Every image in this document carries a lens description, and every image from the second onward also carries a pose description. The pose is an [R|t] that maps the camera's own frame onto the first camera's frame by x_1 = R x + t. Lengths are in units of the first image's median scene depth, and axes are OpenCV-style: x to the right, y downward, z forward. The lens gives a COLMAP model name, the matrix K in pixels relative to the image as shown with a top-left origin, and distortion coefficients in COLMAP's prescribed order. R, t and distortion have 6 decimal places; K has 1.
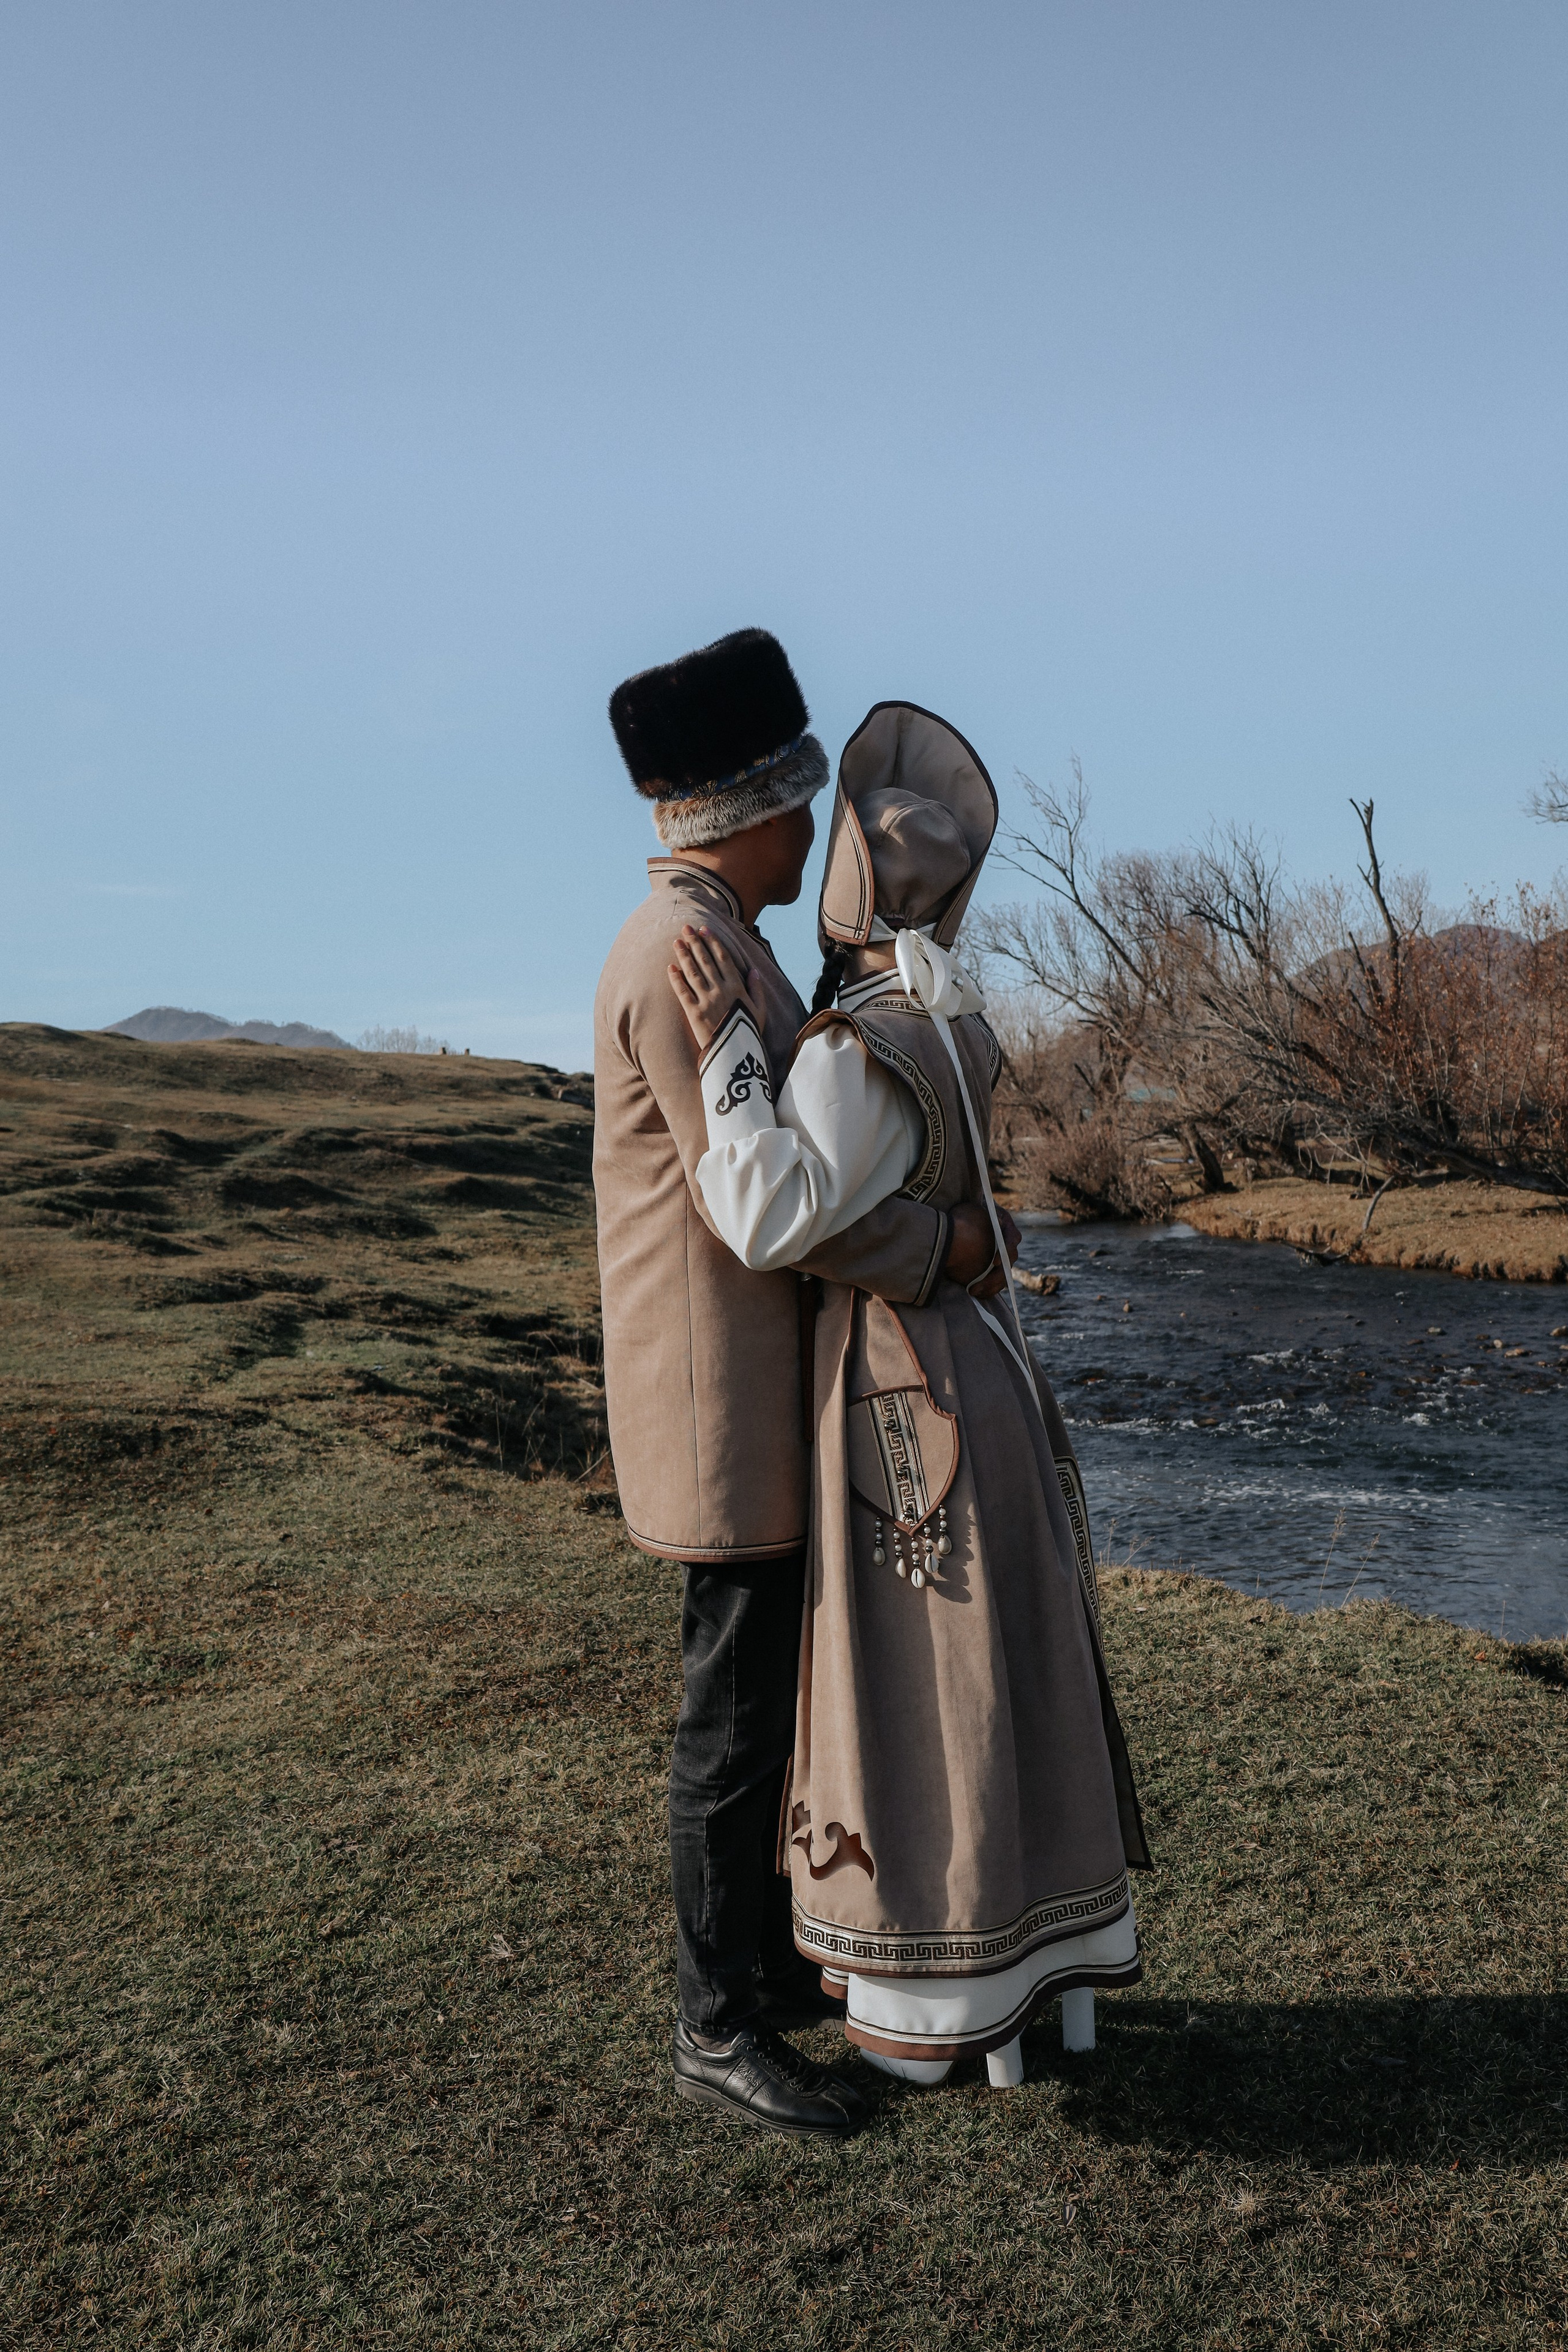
lens RADIAL K [[2075.4, 0, 782.9], [0, 2075.4, 1170.3], [0, 0, 1]] dist [-0.019984, 0.021231]
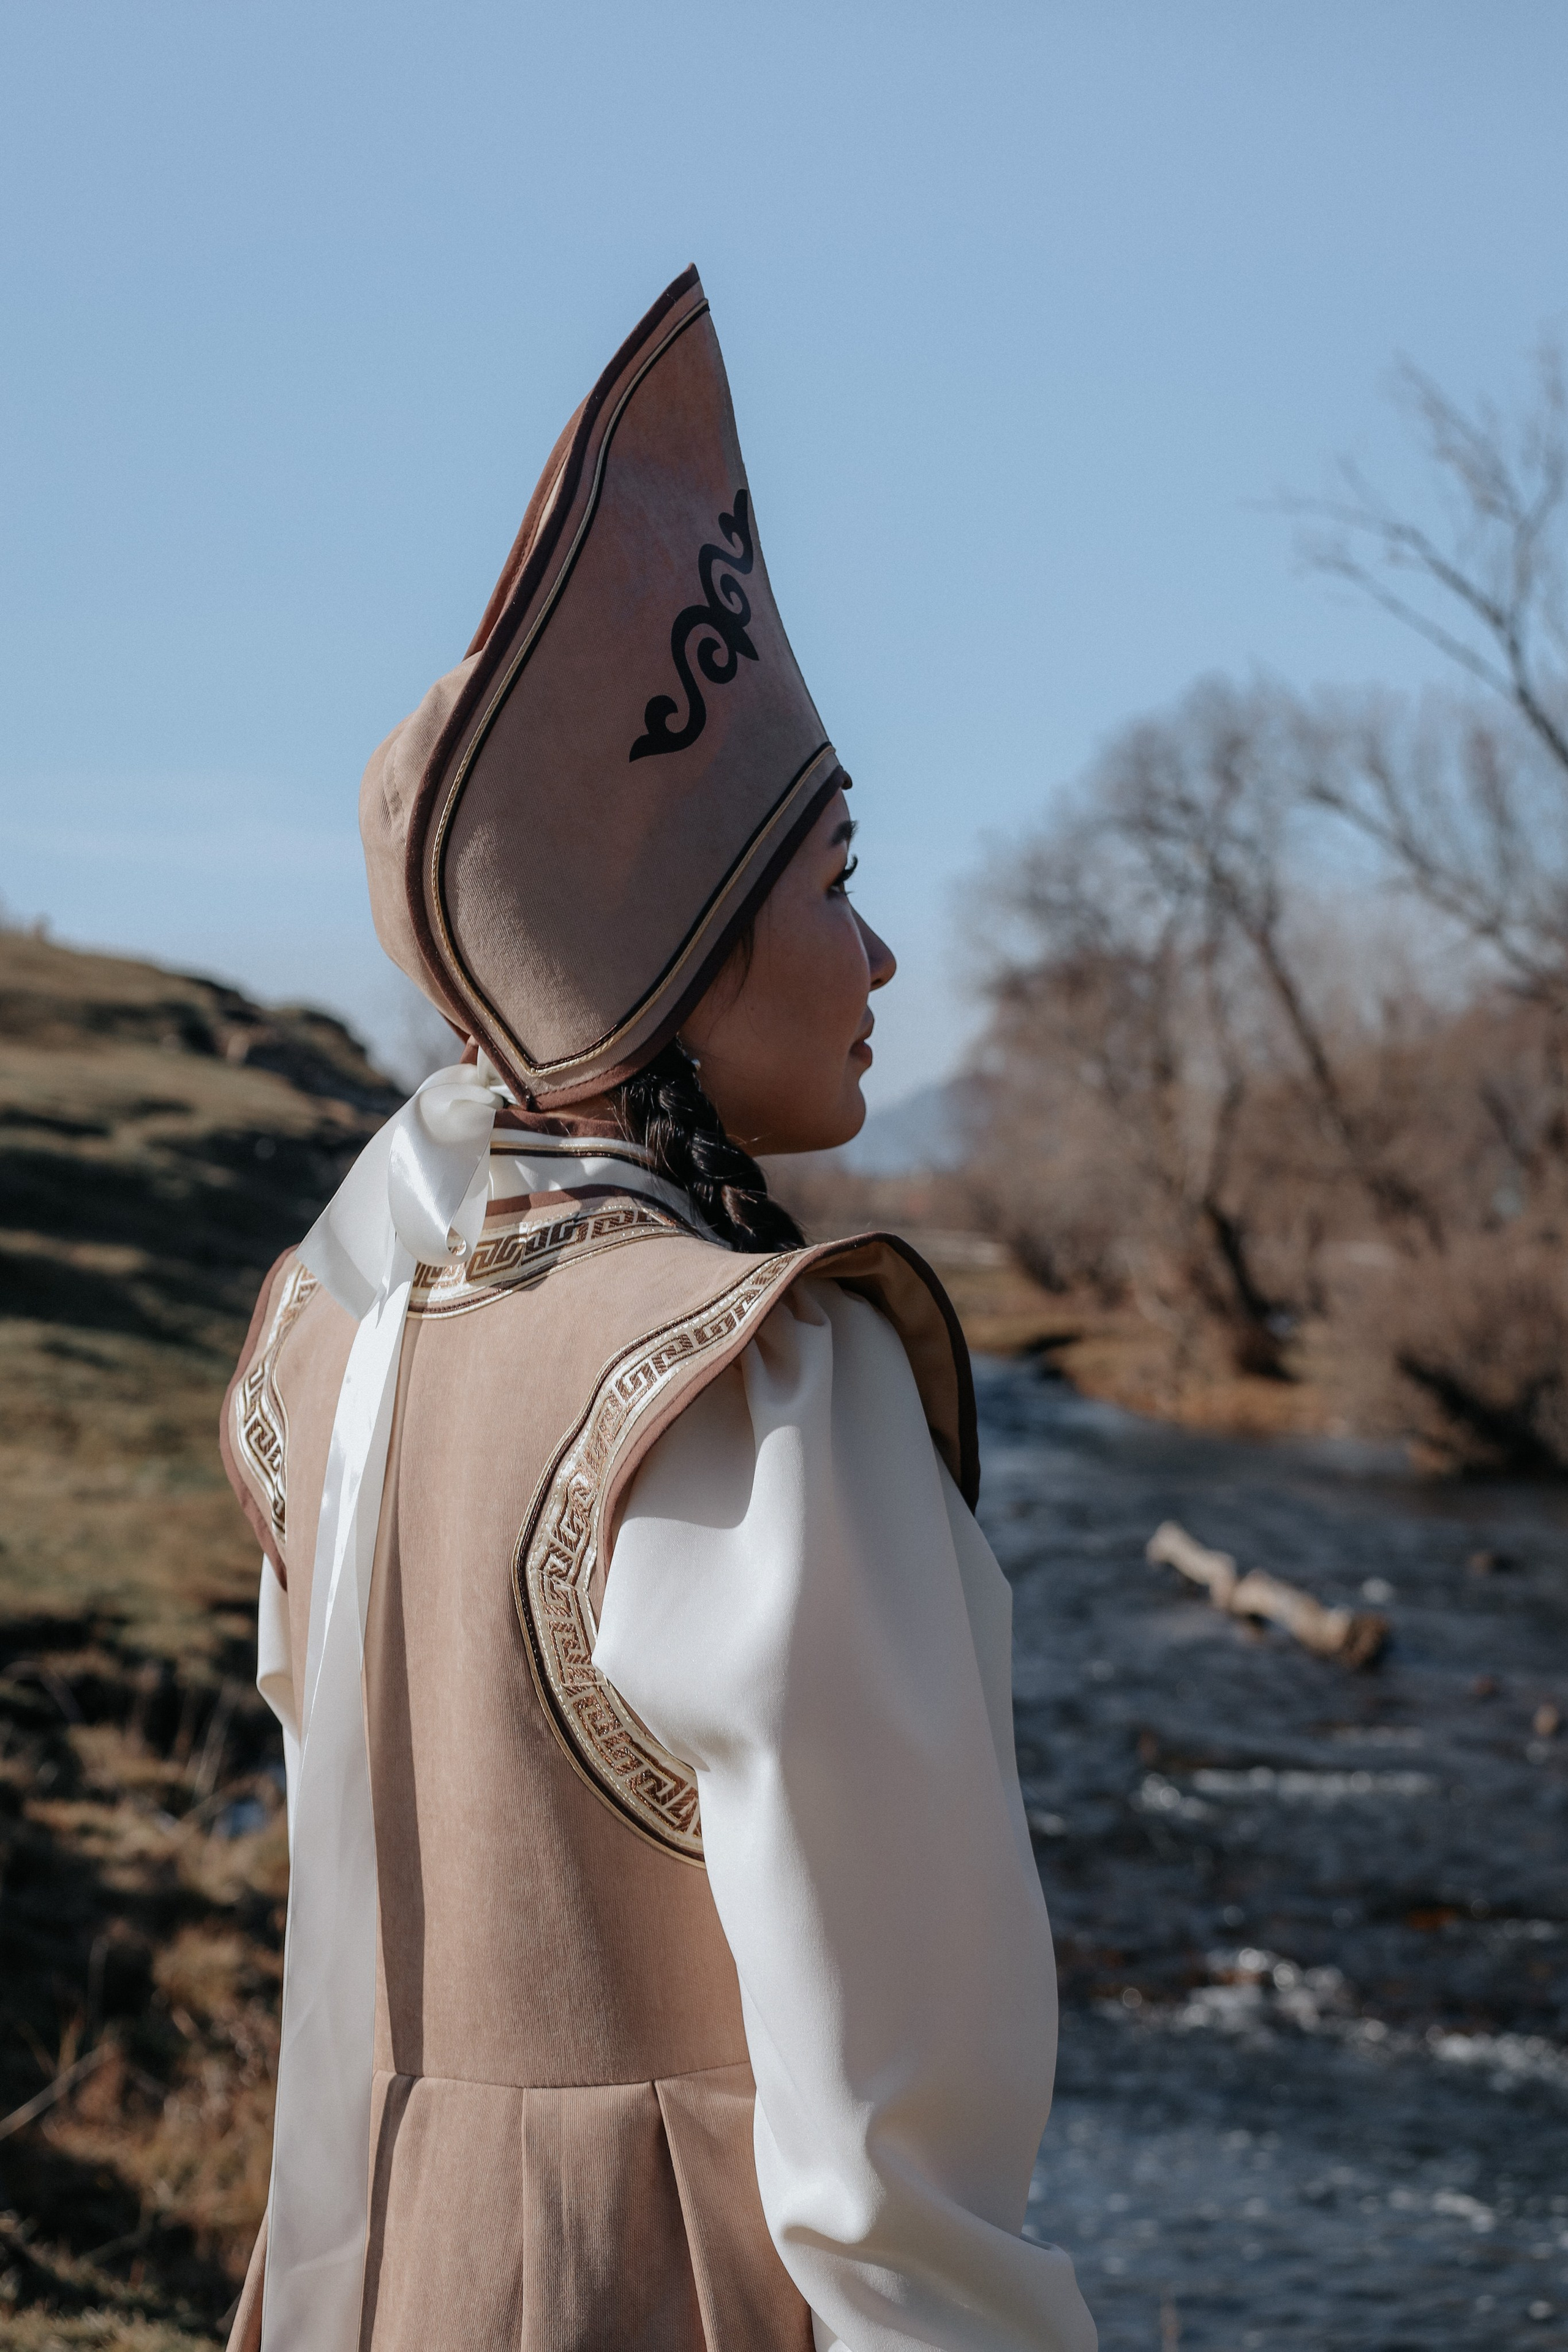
lens RADIAL K [[4710.1, 0, 791.5], [0, 4710.1, 1179.8], [0, 0, 1]] dist [0.007000, 0.000000]
pose [[0.996022, 0.088705, -0.008436, 0.018400], [-0.088820, 0.995944, -0.014356, -0.010667], [0.007129, 0.015049, 0.999861, 0.090311]]
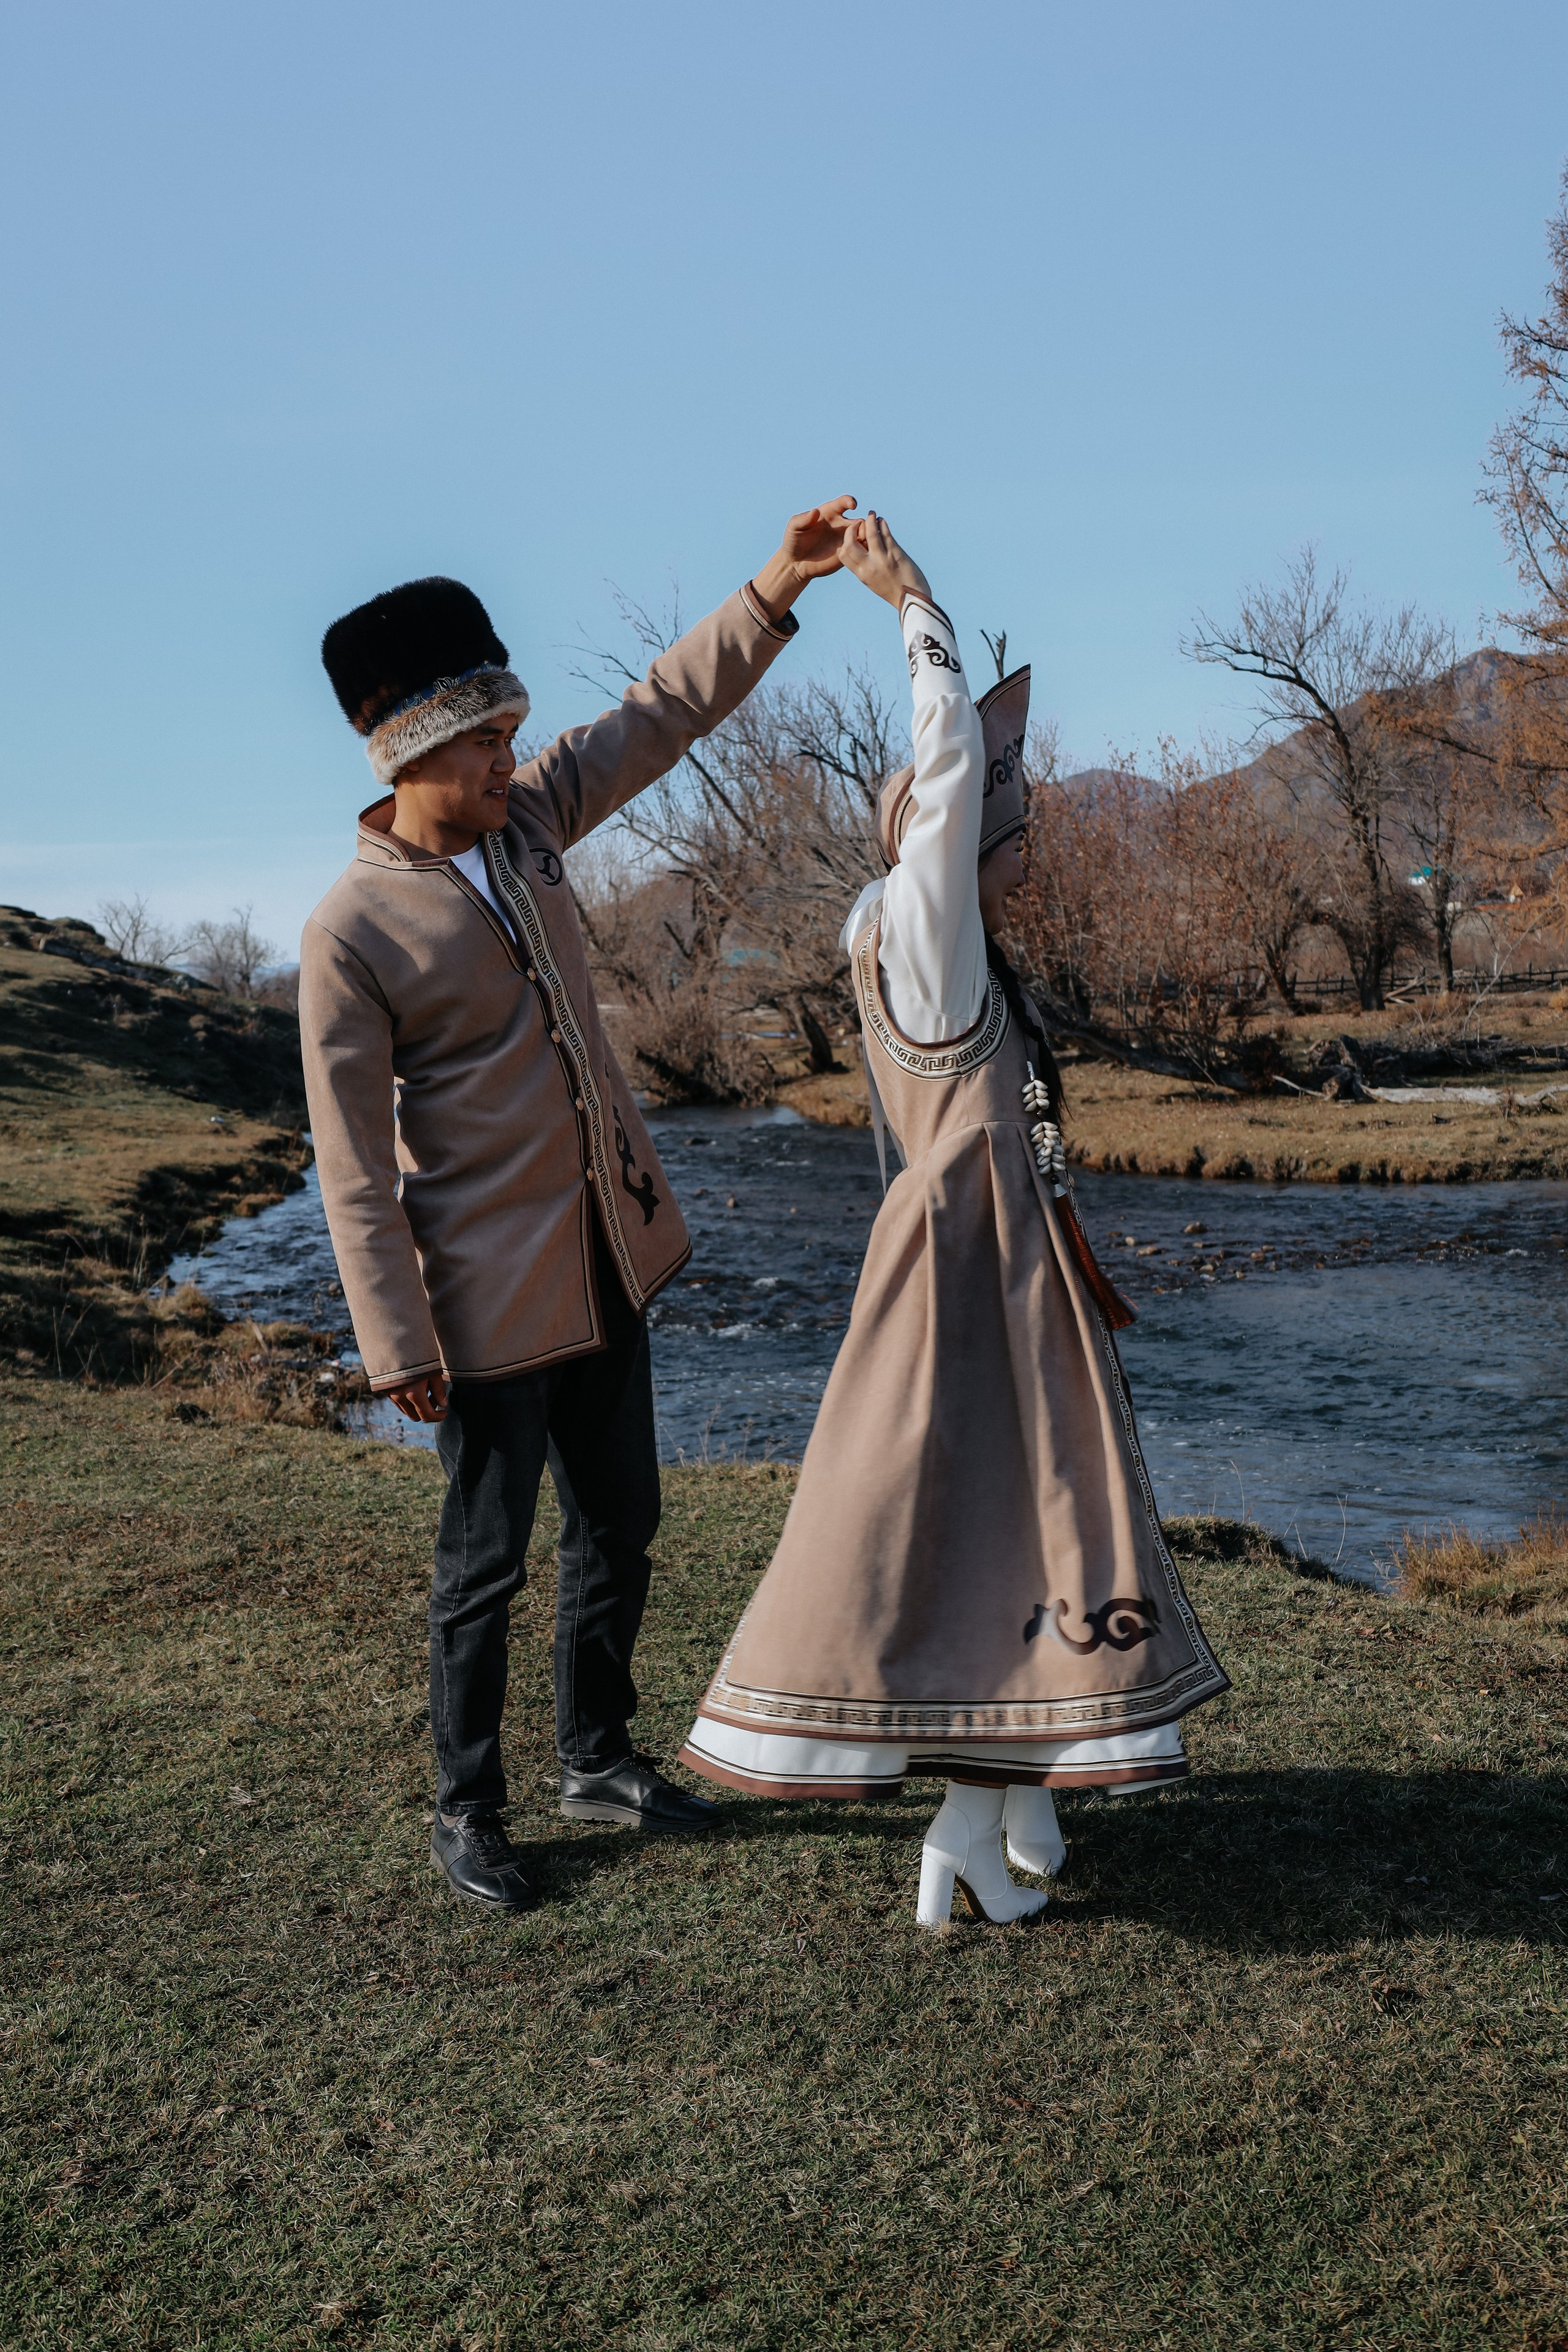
lens RADIAL K [[2522.3, 0, 782.9], [0, 2522.3, 1190.5], [0, 0, 1]] dist [0.007354, 0.000000]
pose [[0.980469, 0.001482, 0.196667, -0.023679], [-0.013275, 0.998190, 0.058658, -0.002630], [-0.196224, -0.060123, 0.978714, -0.059865]]
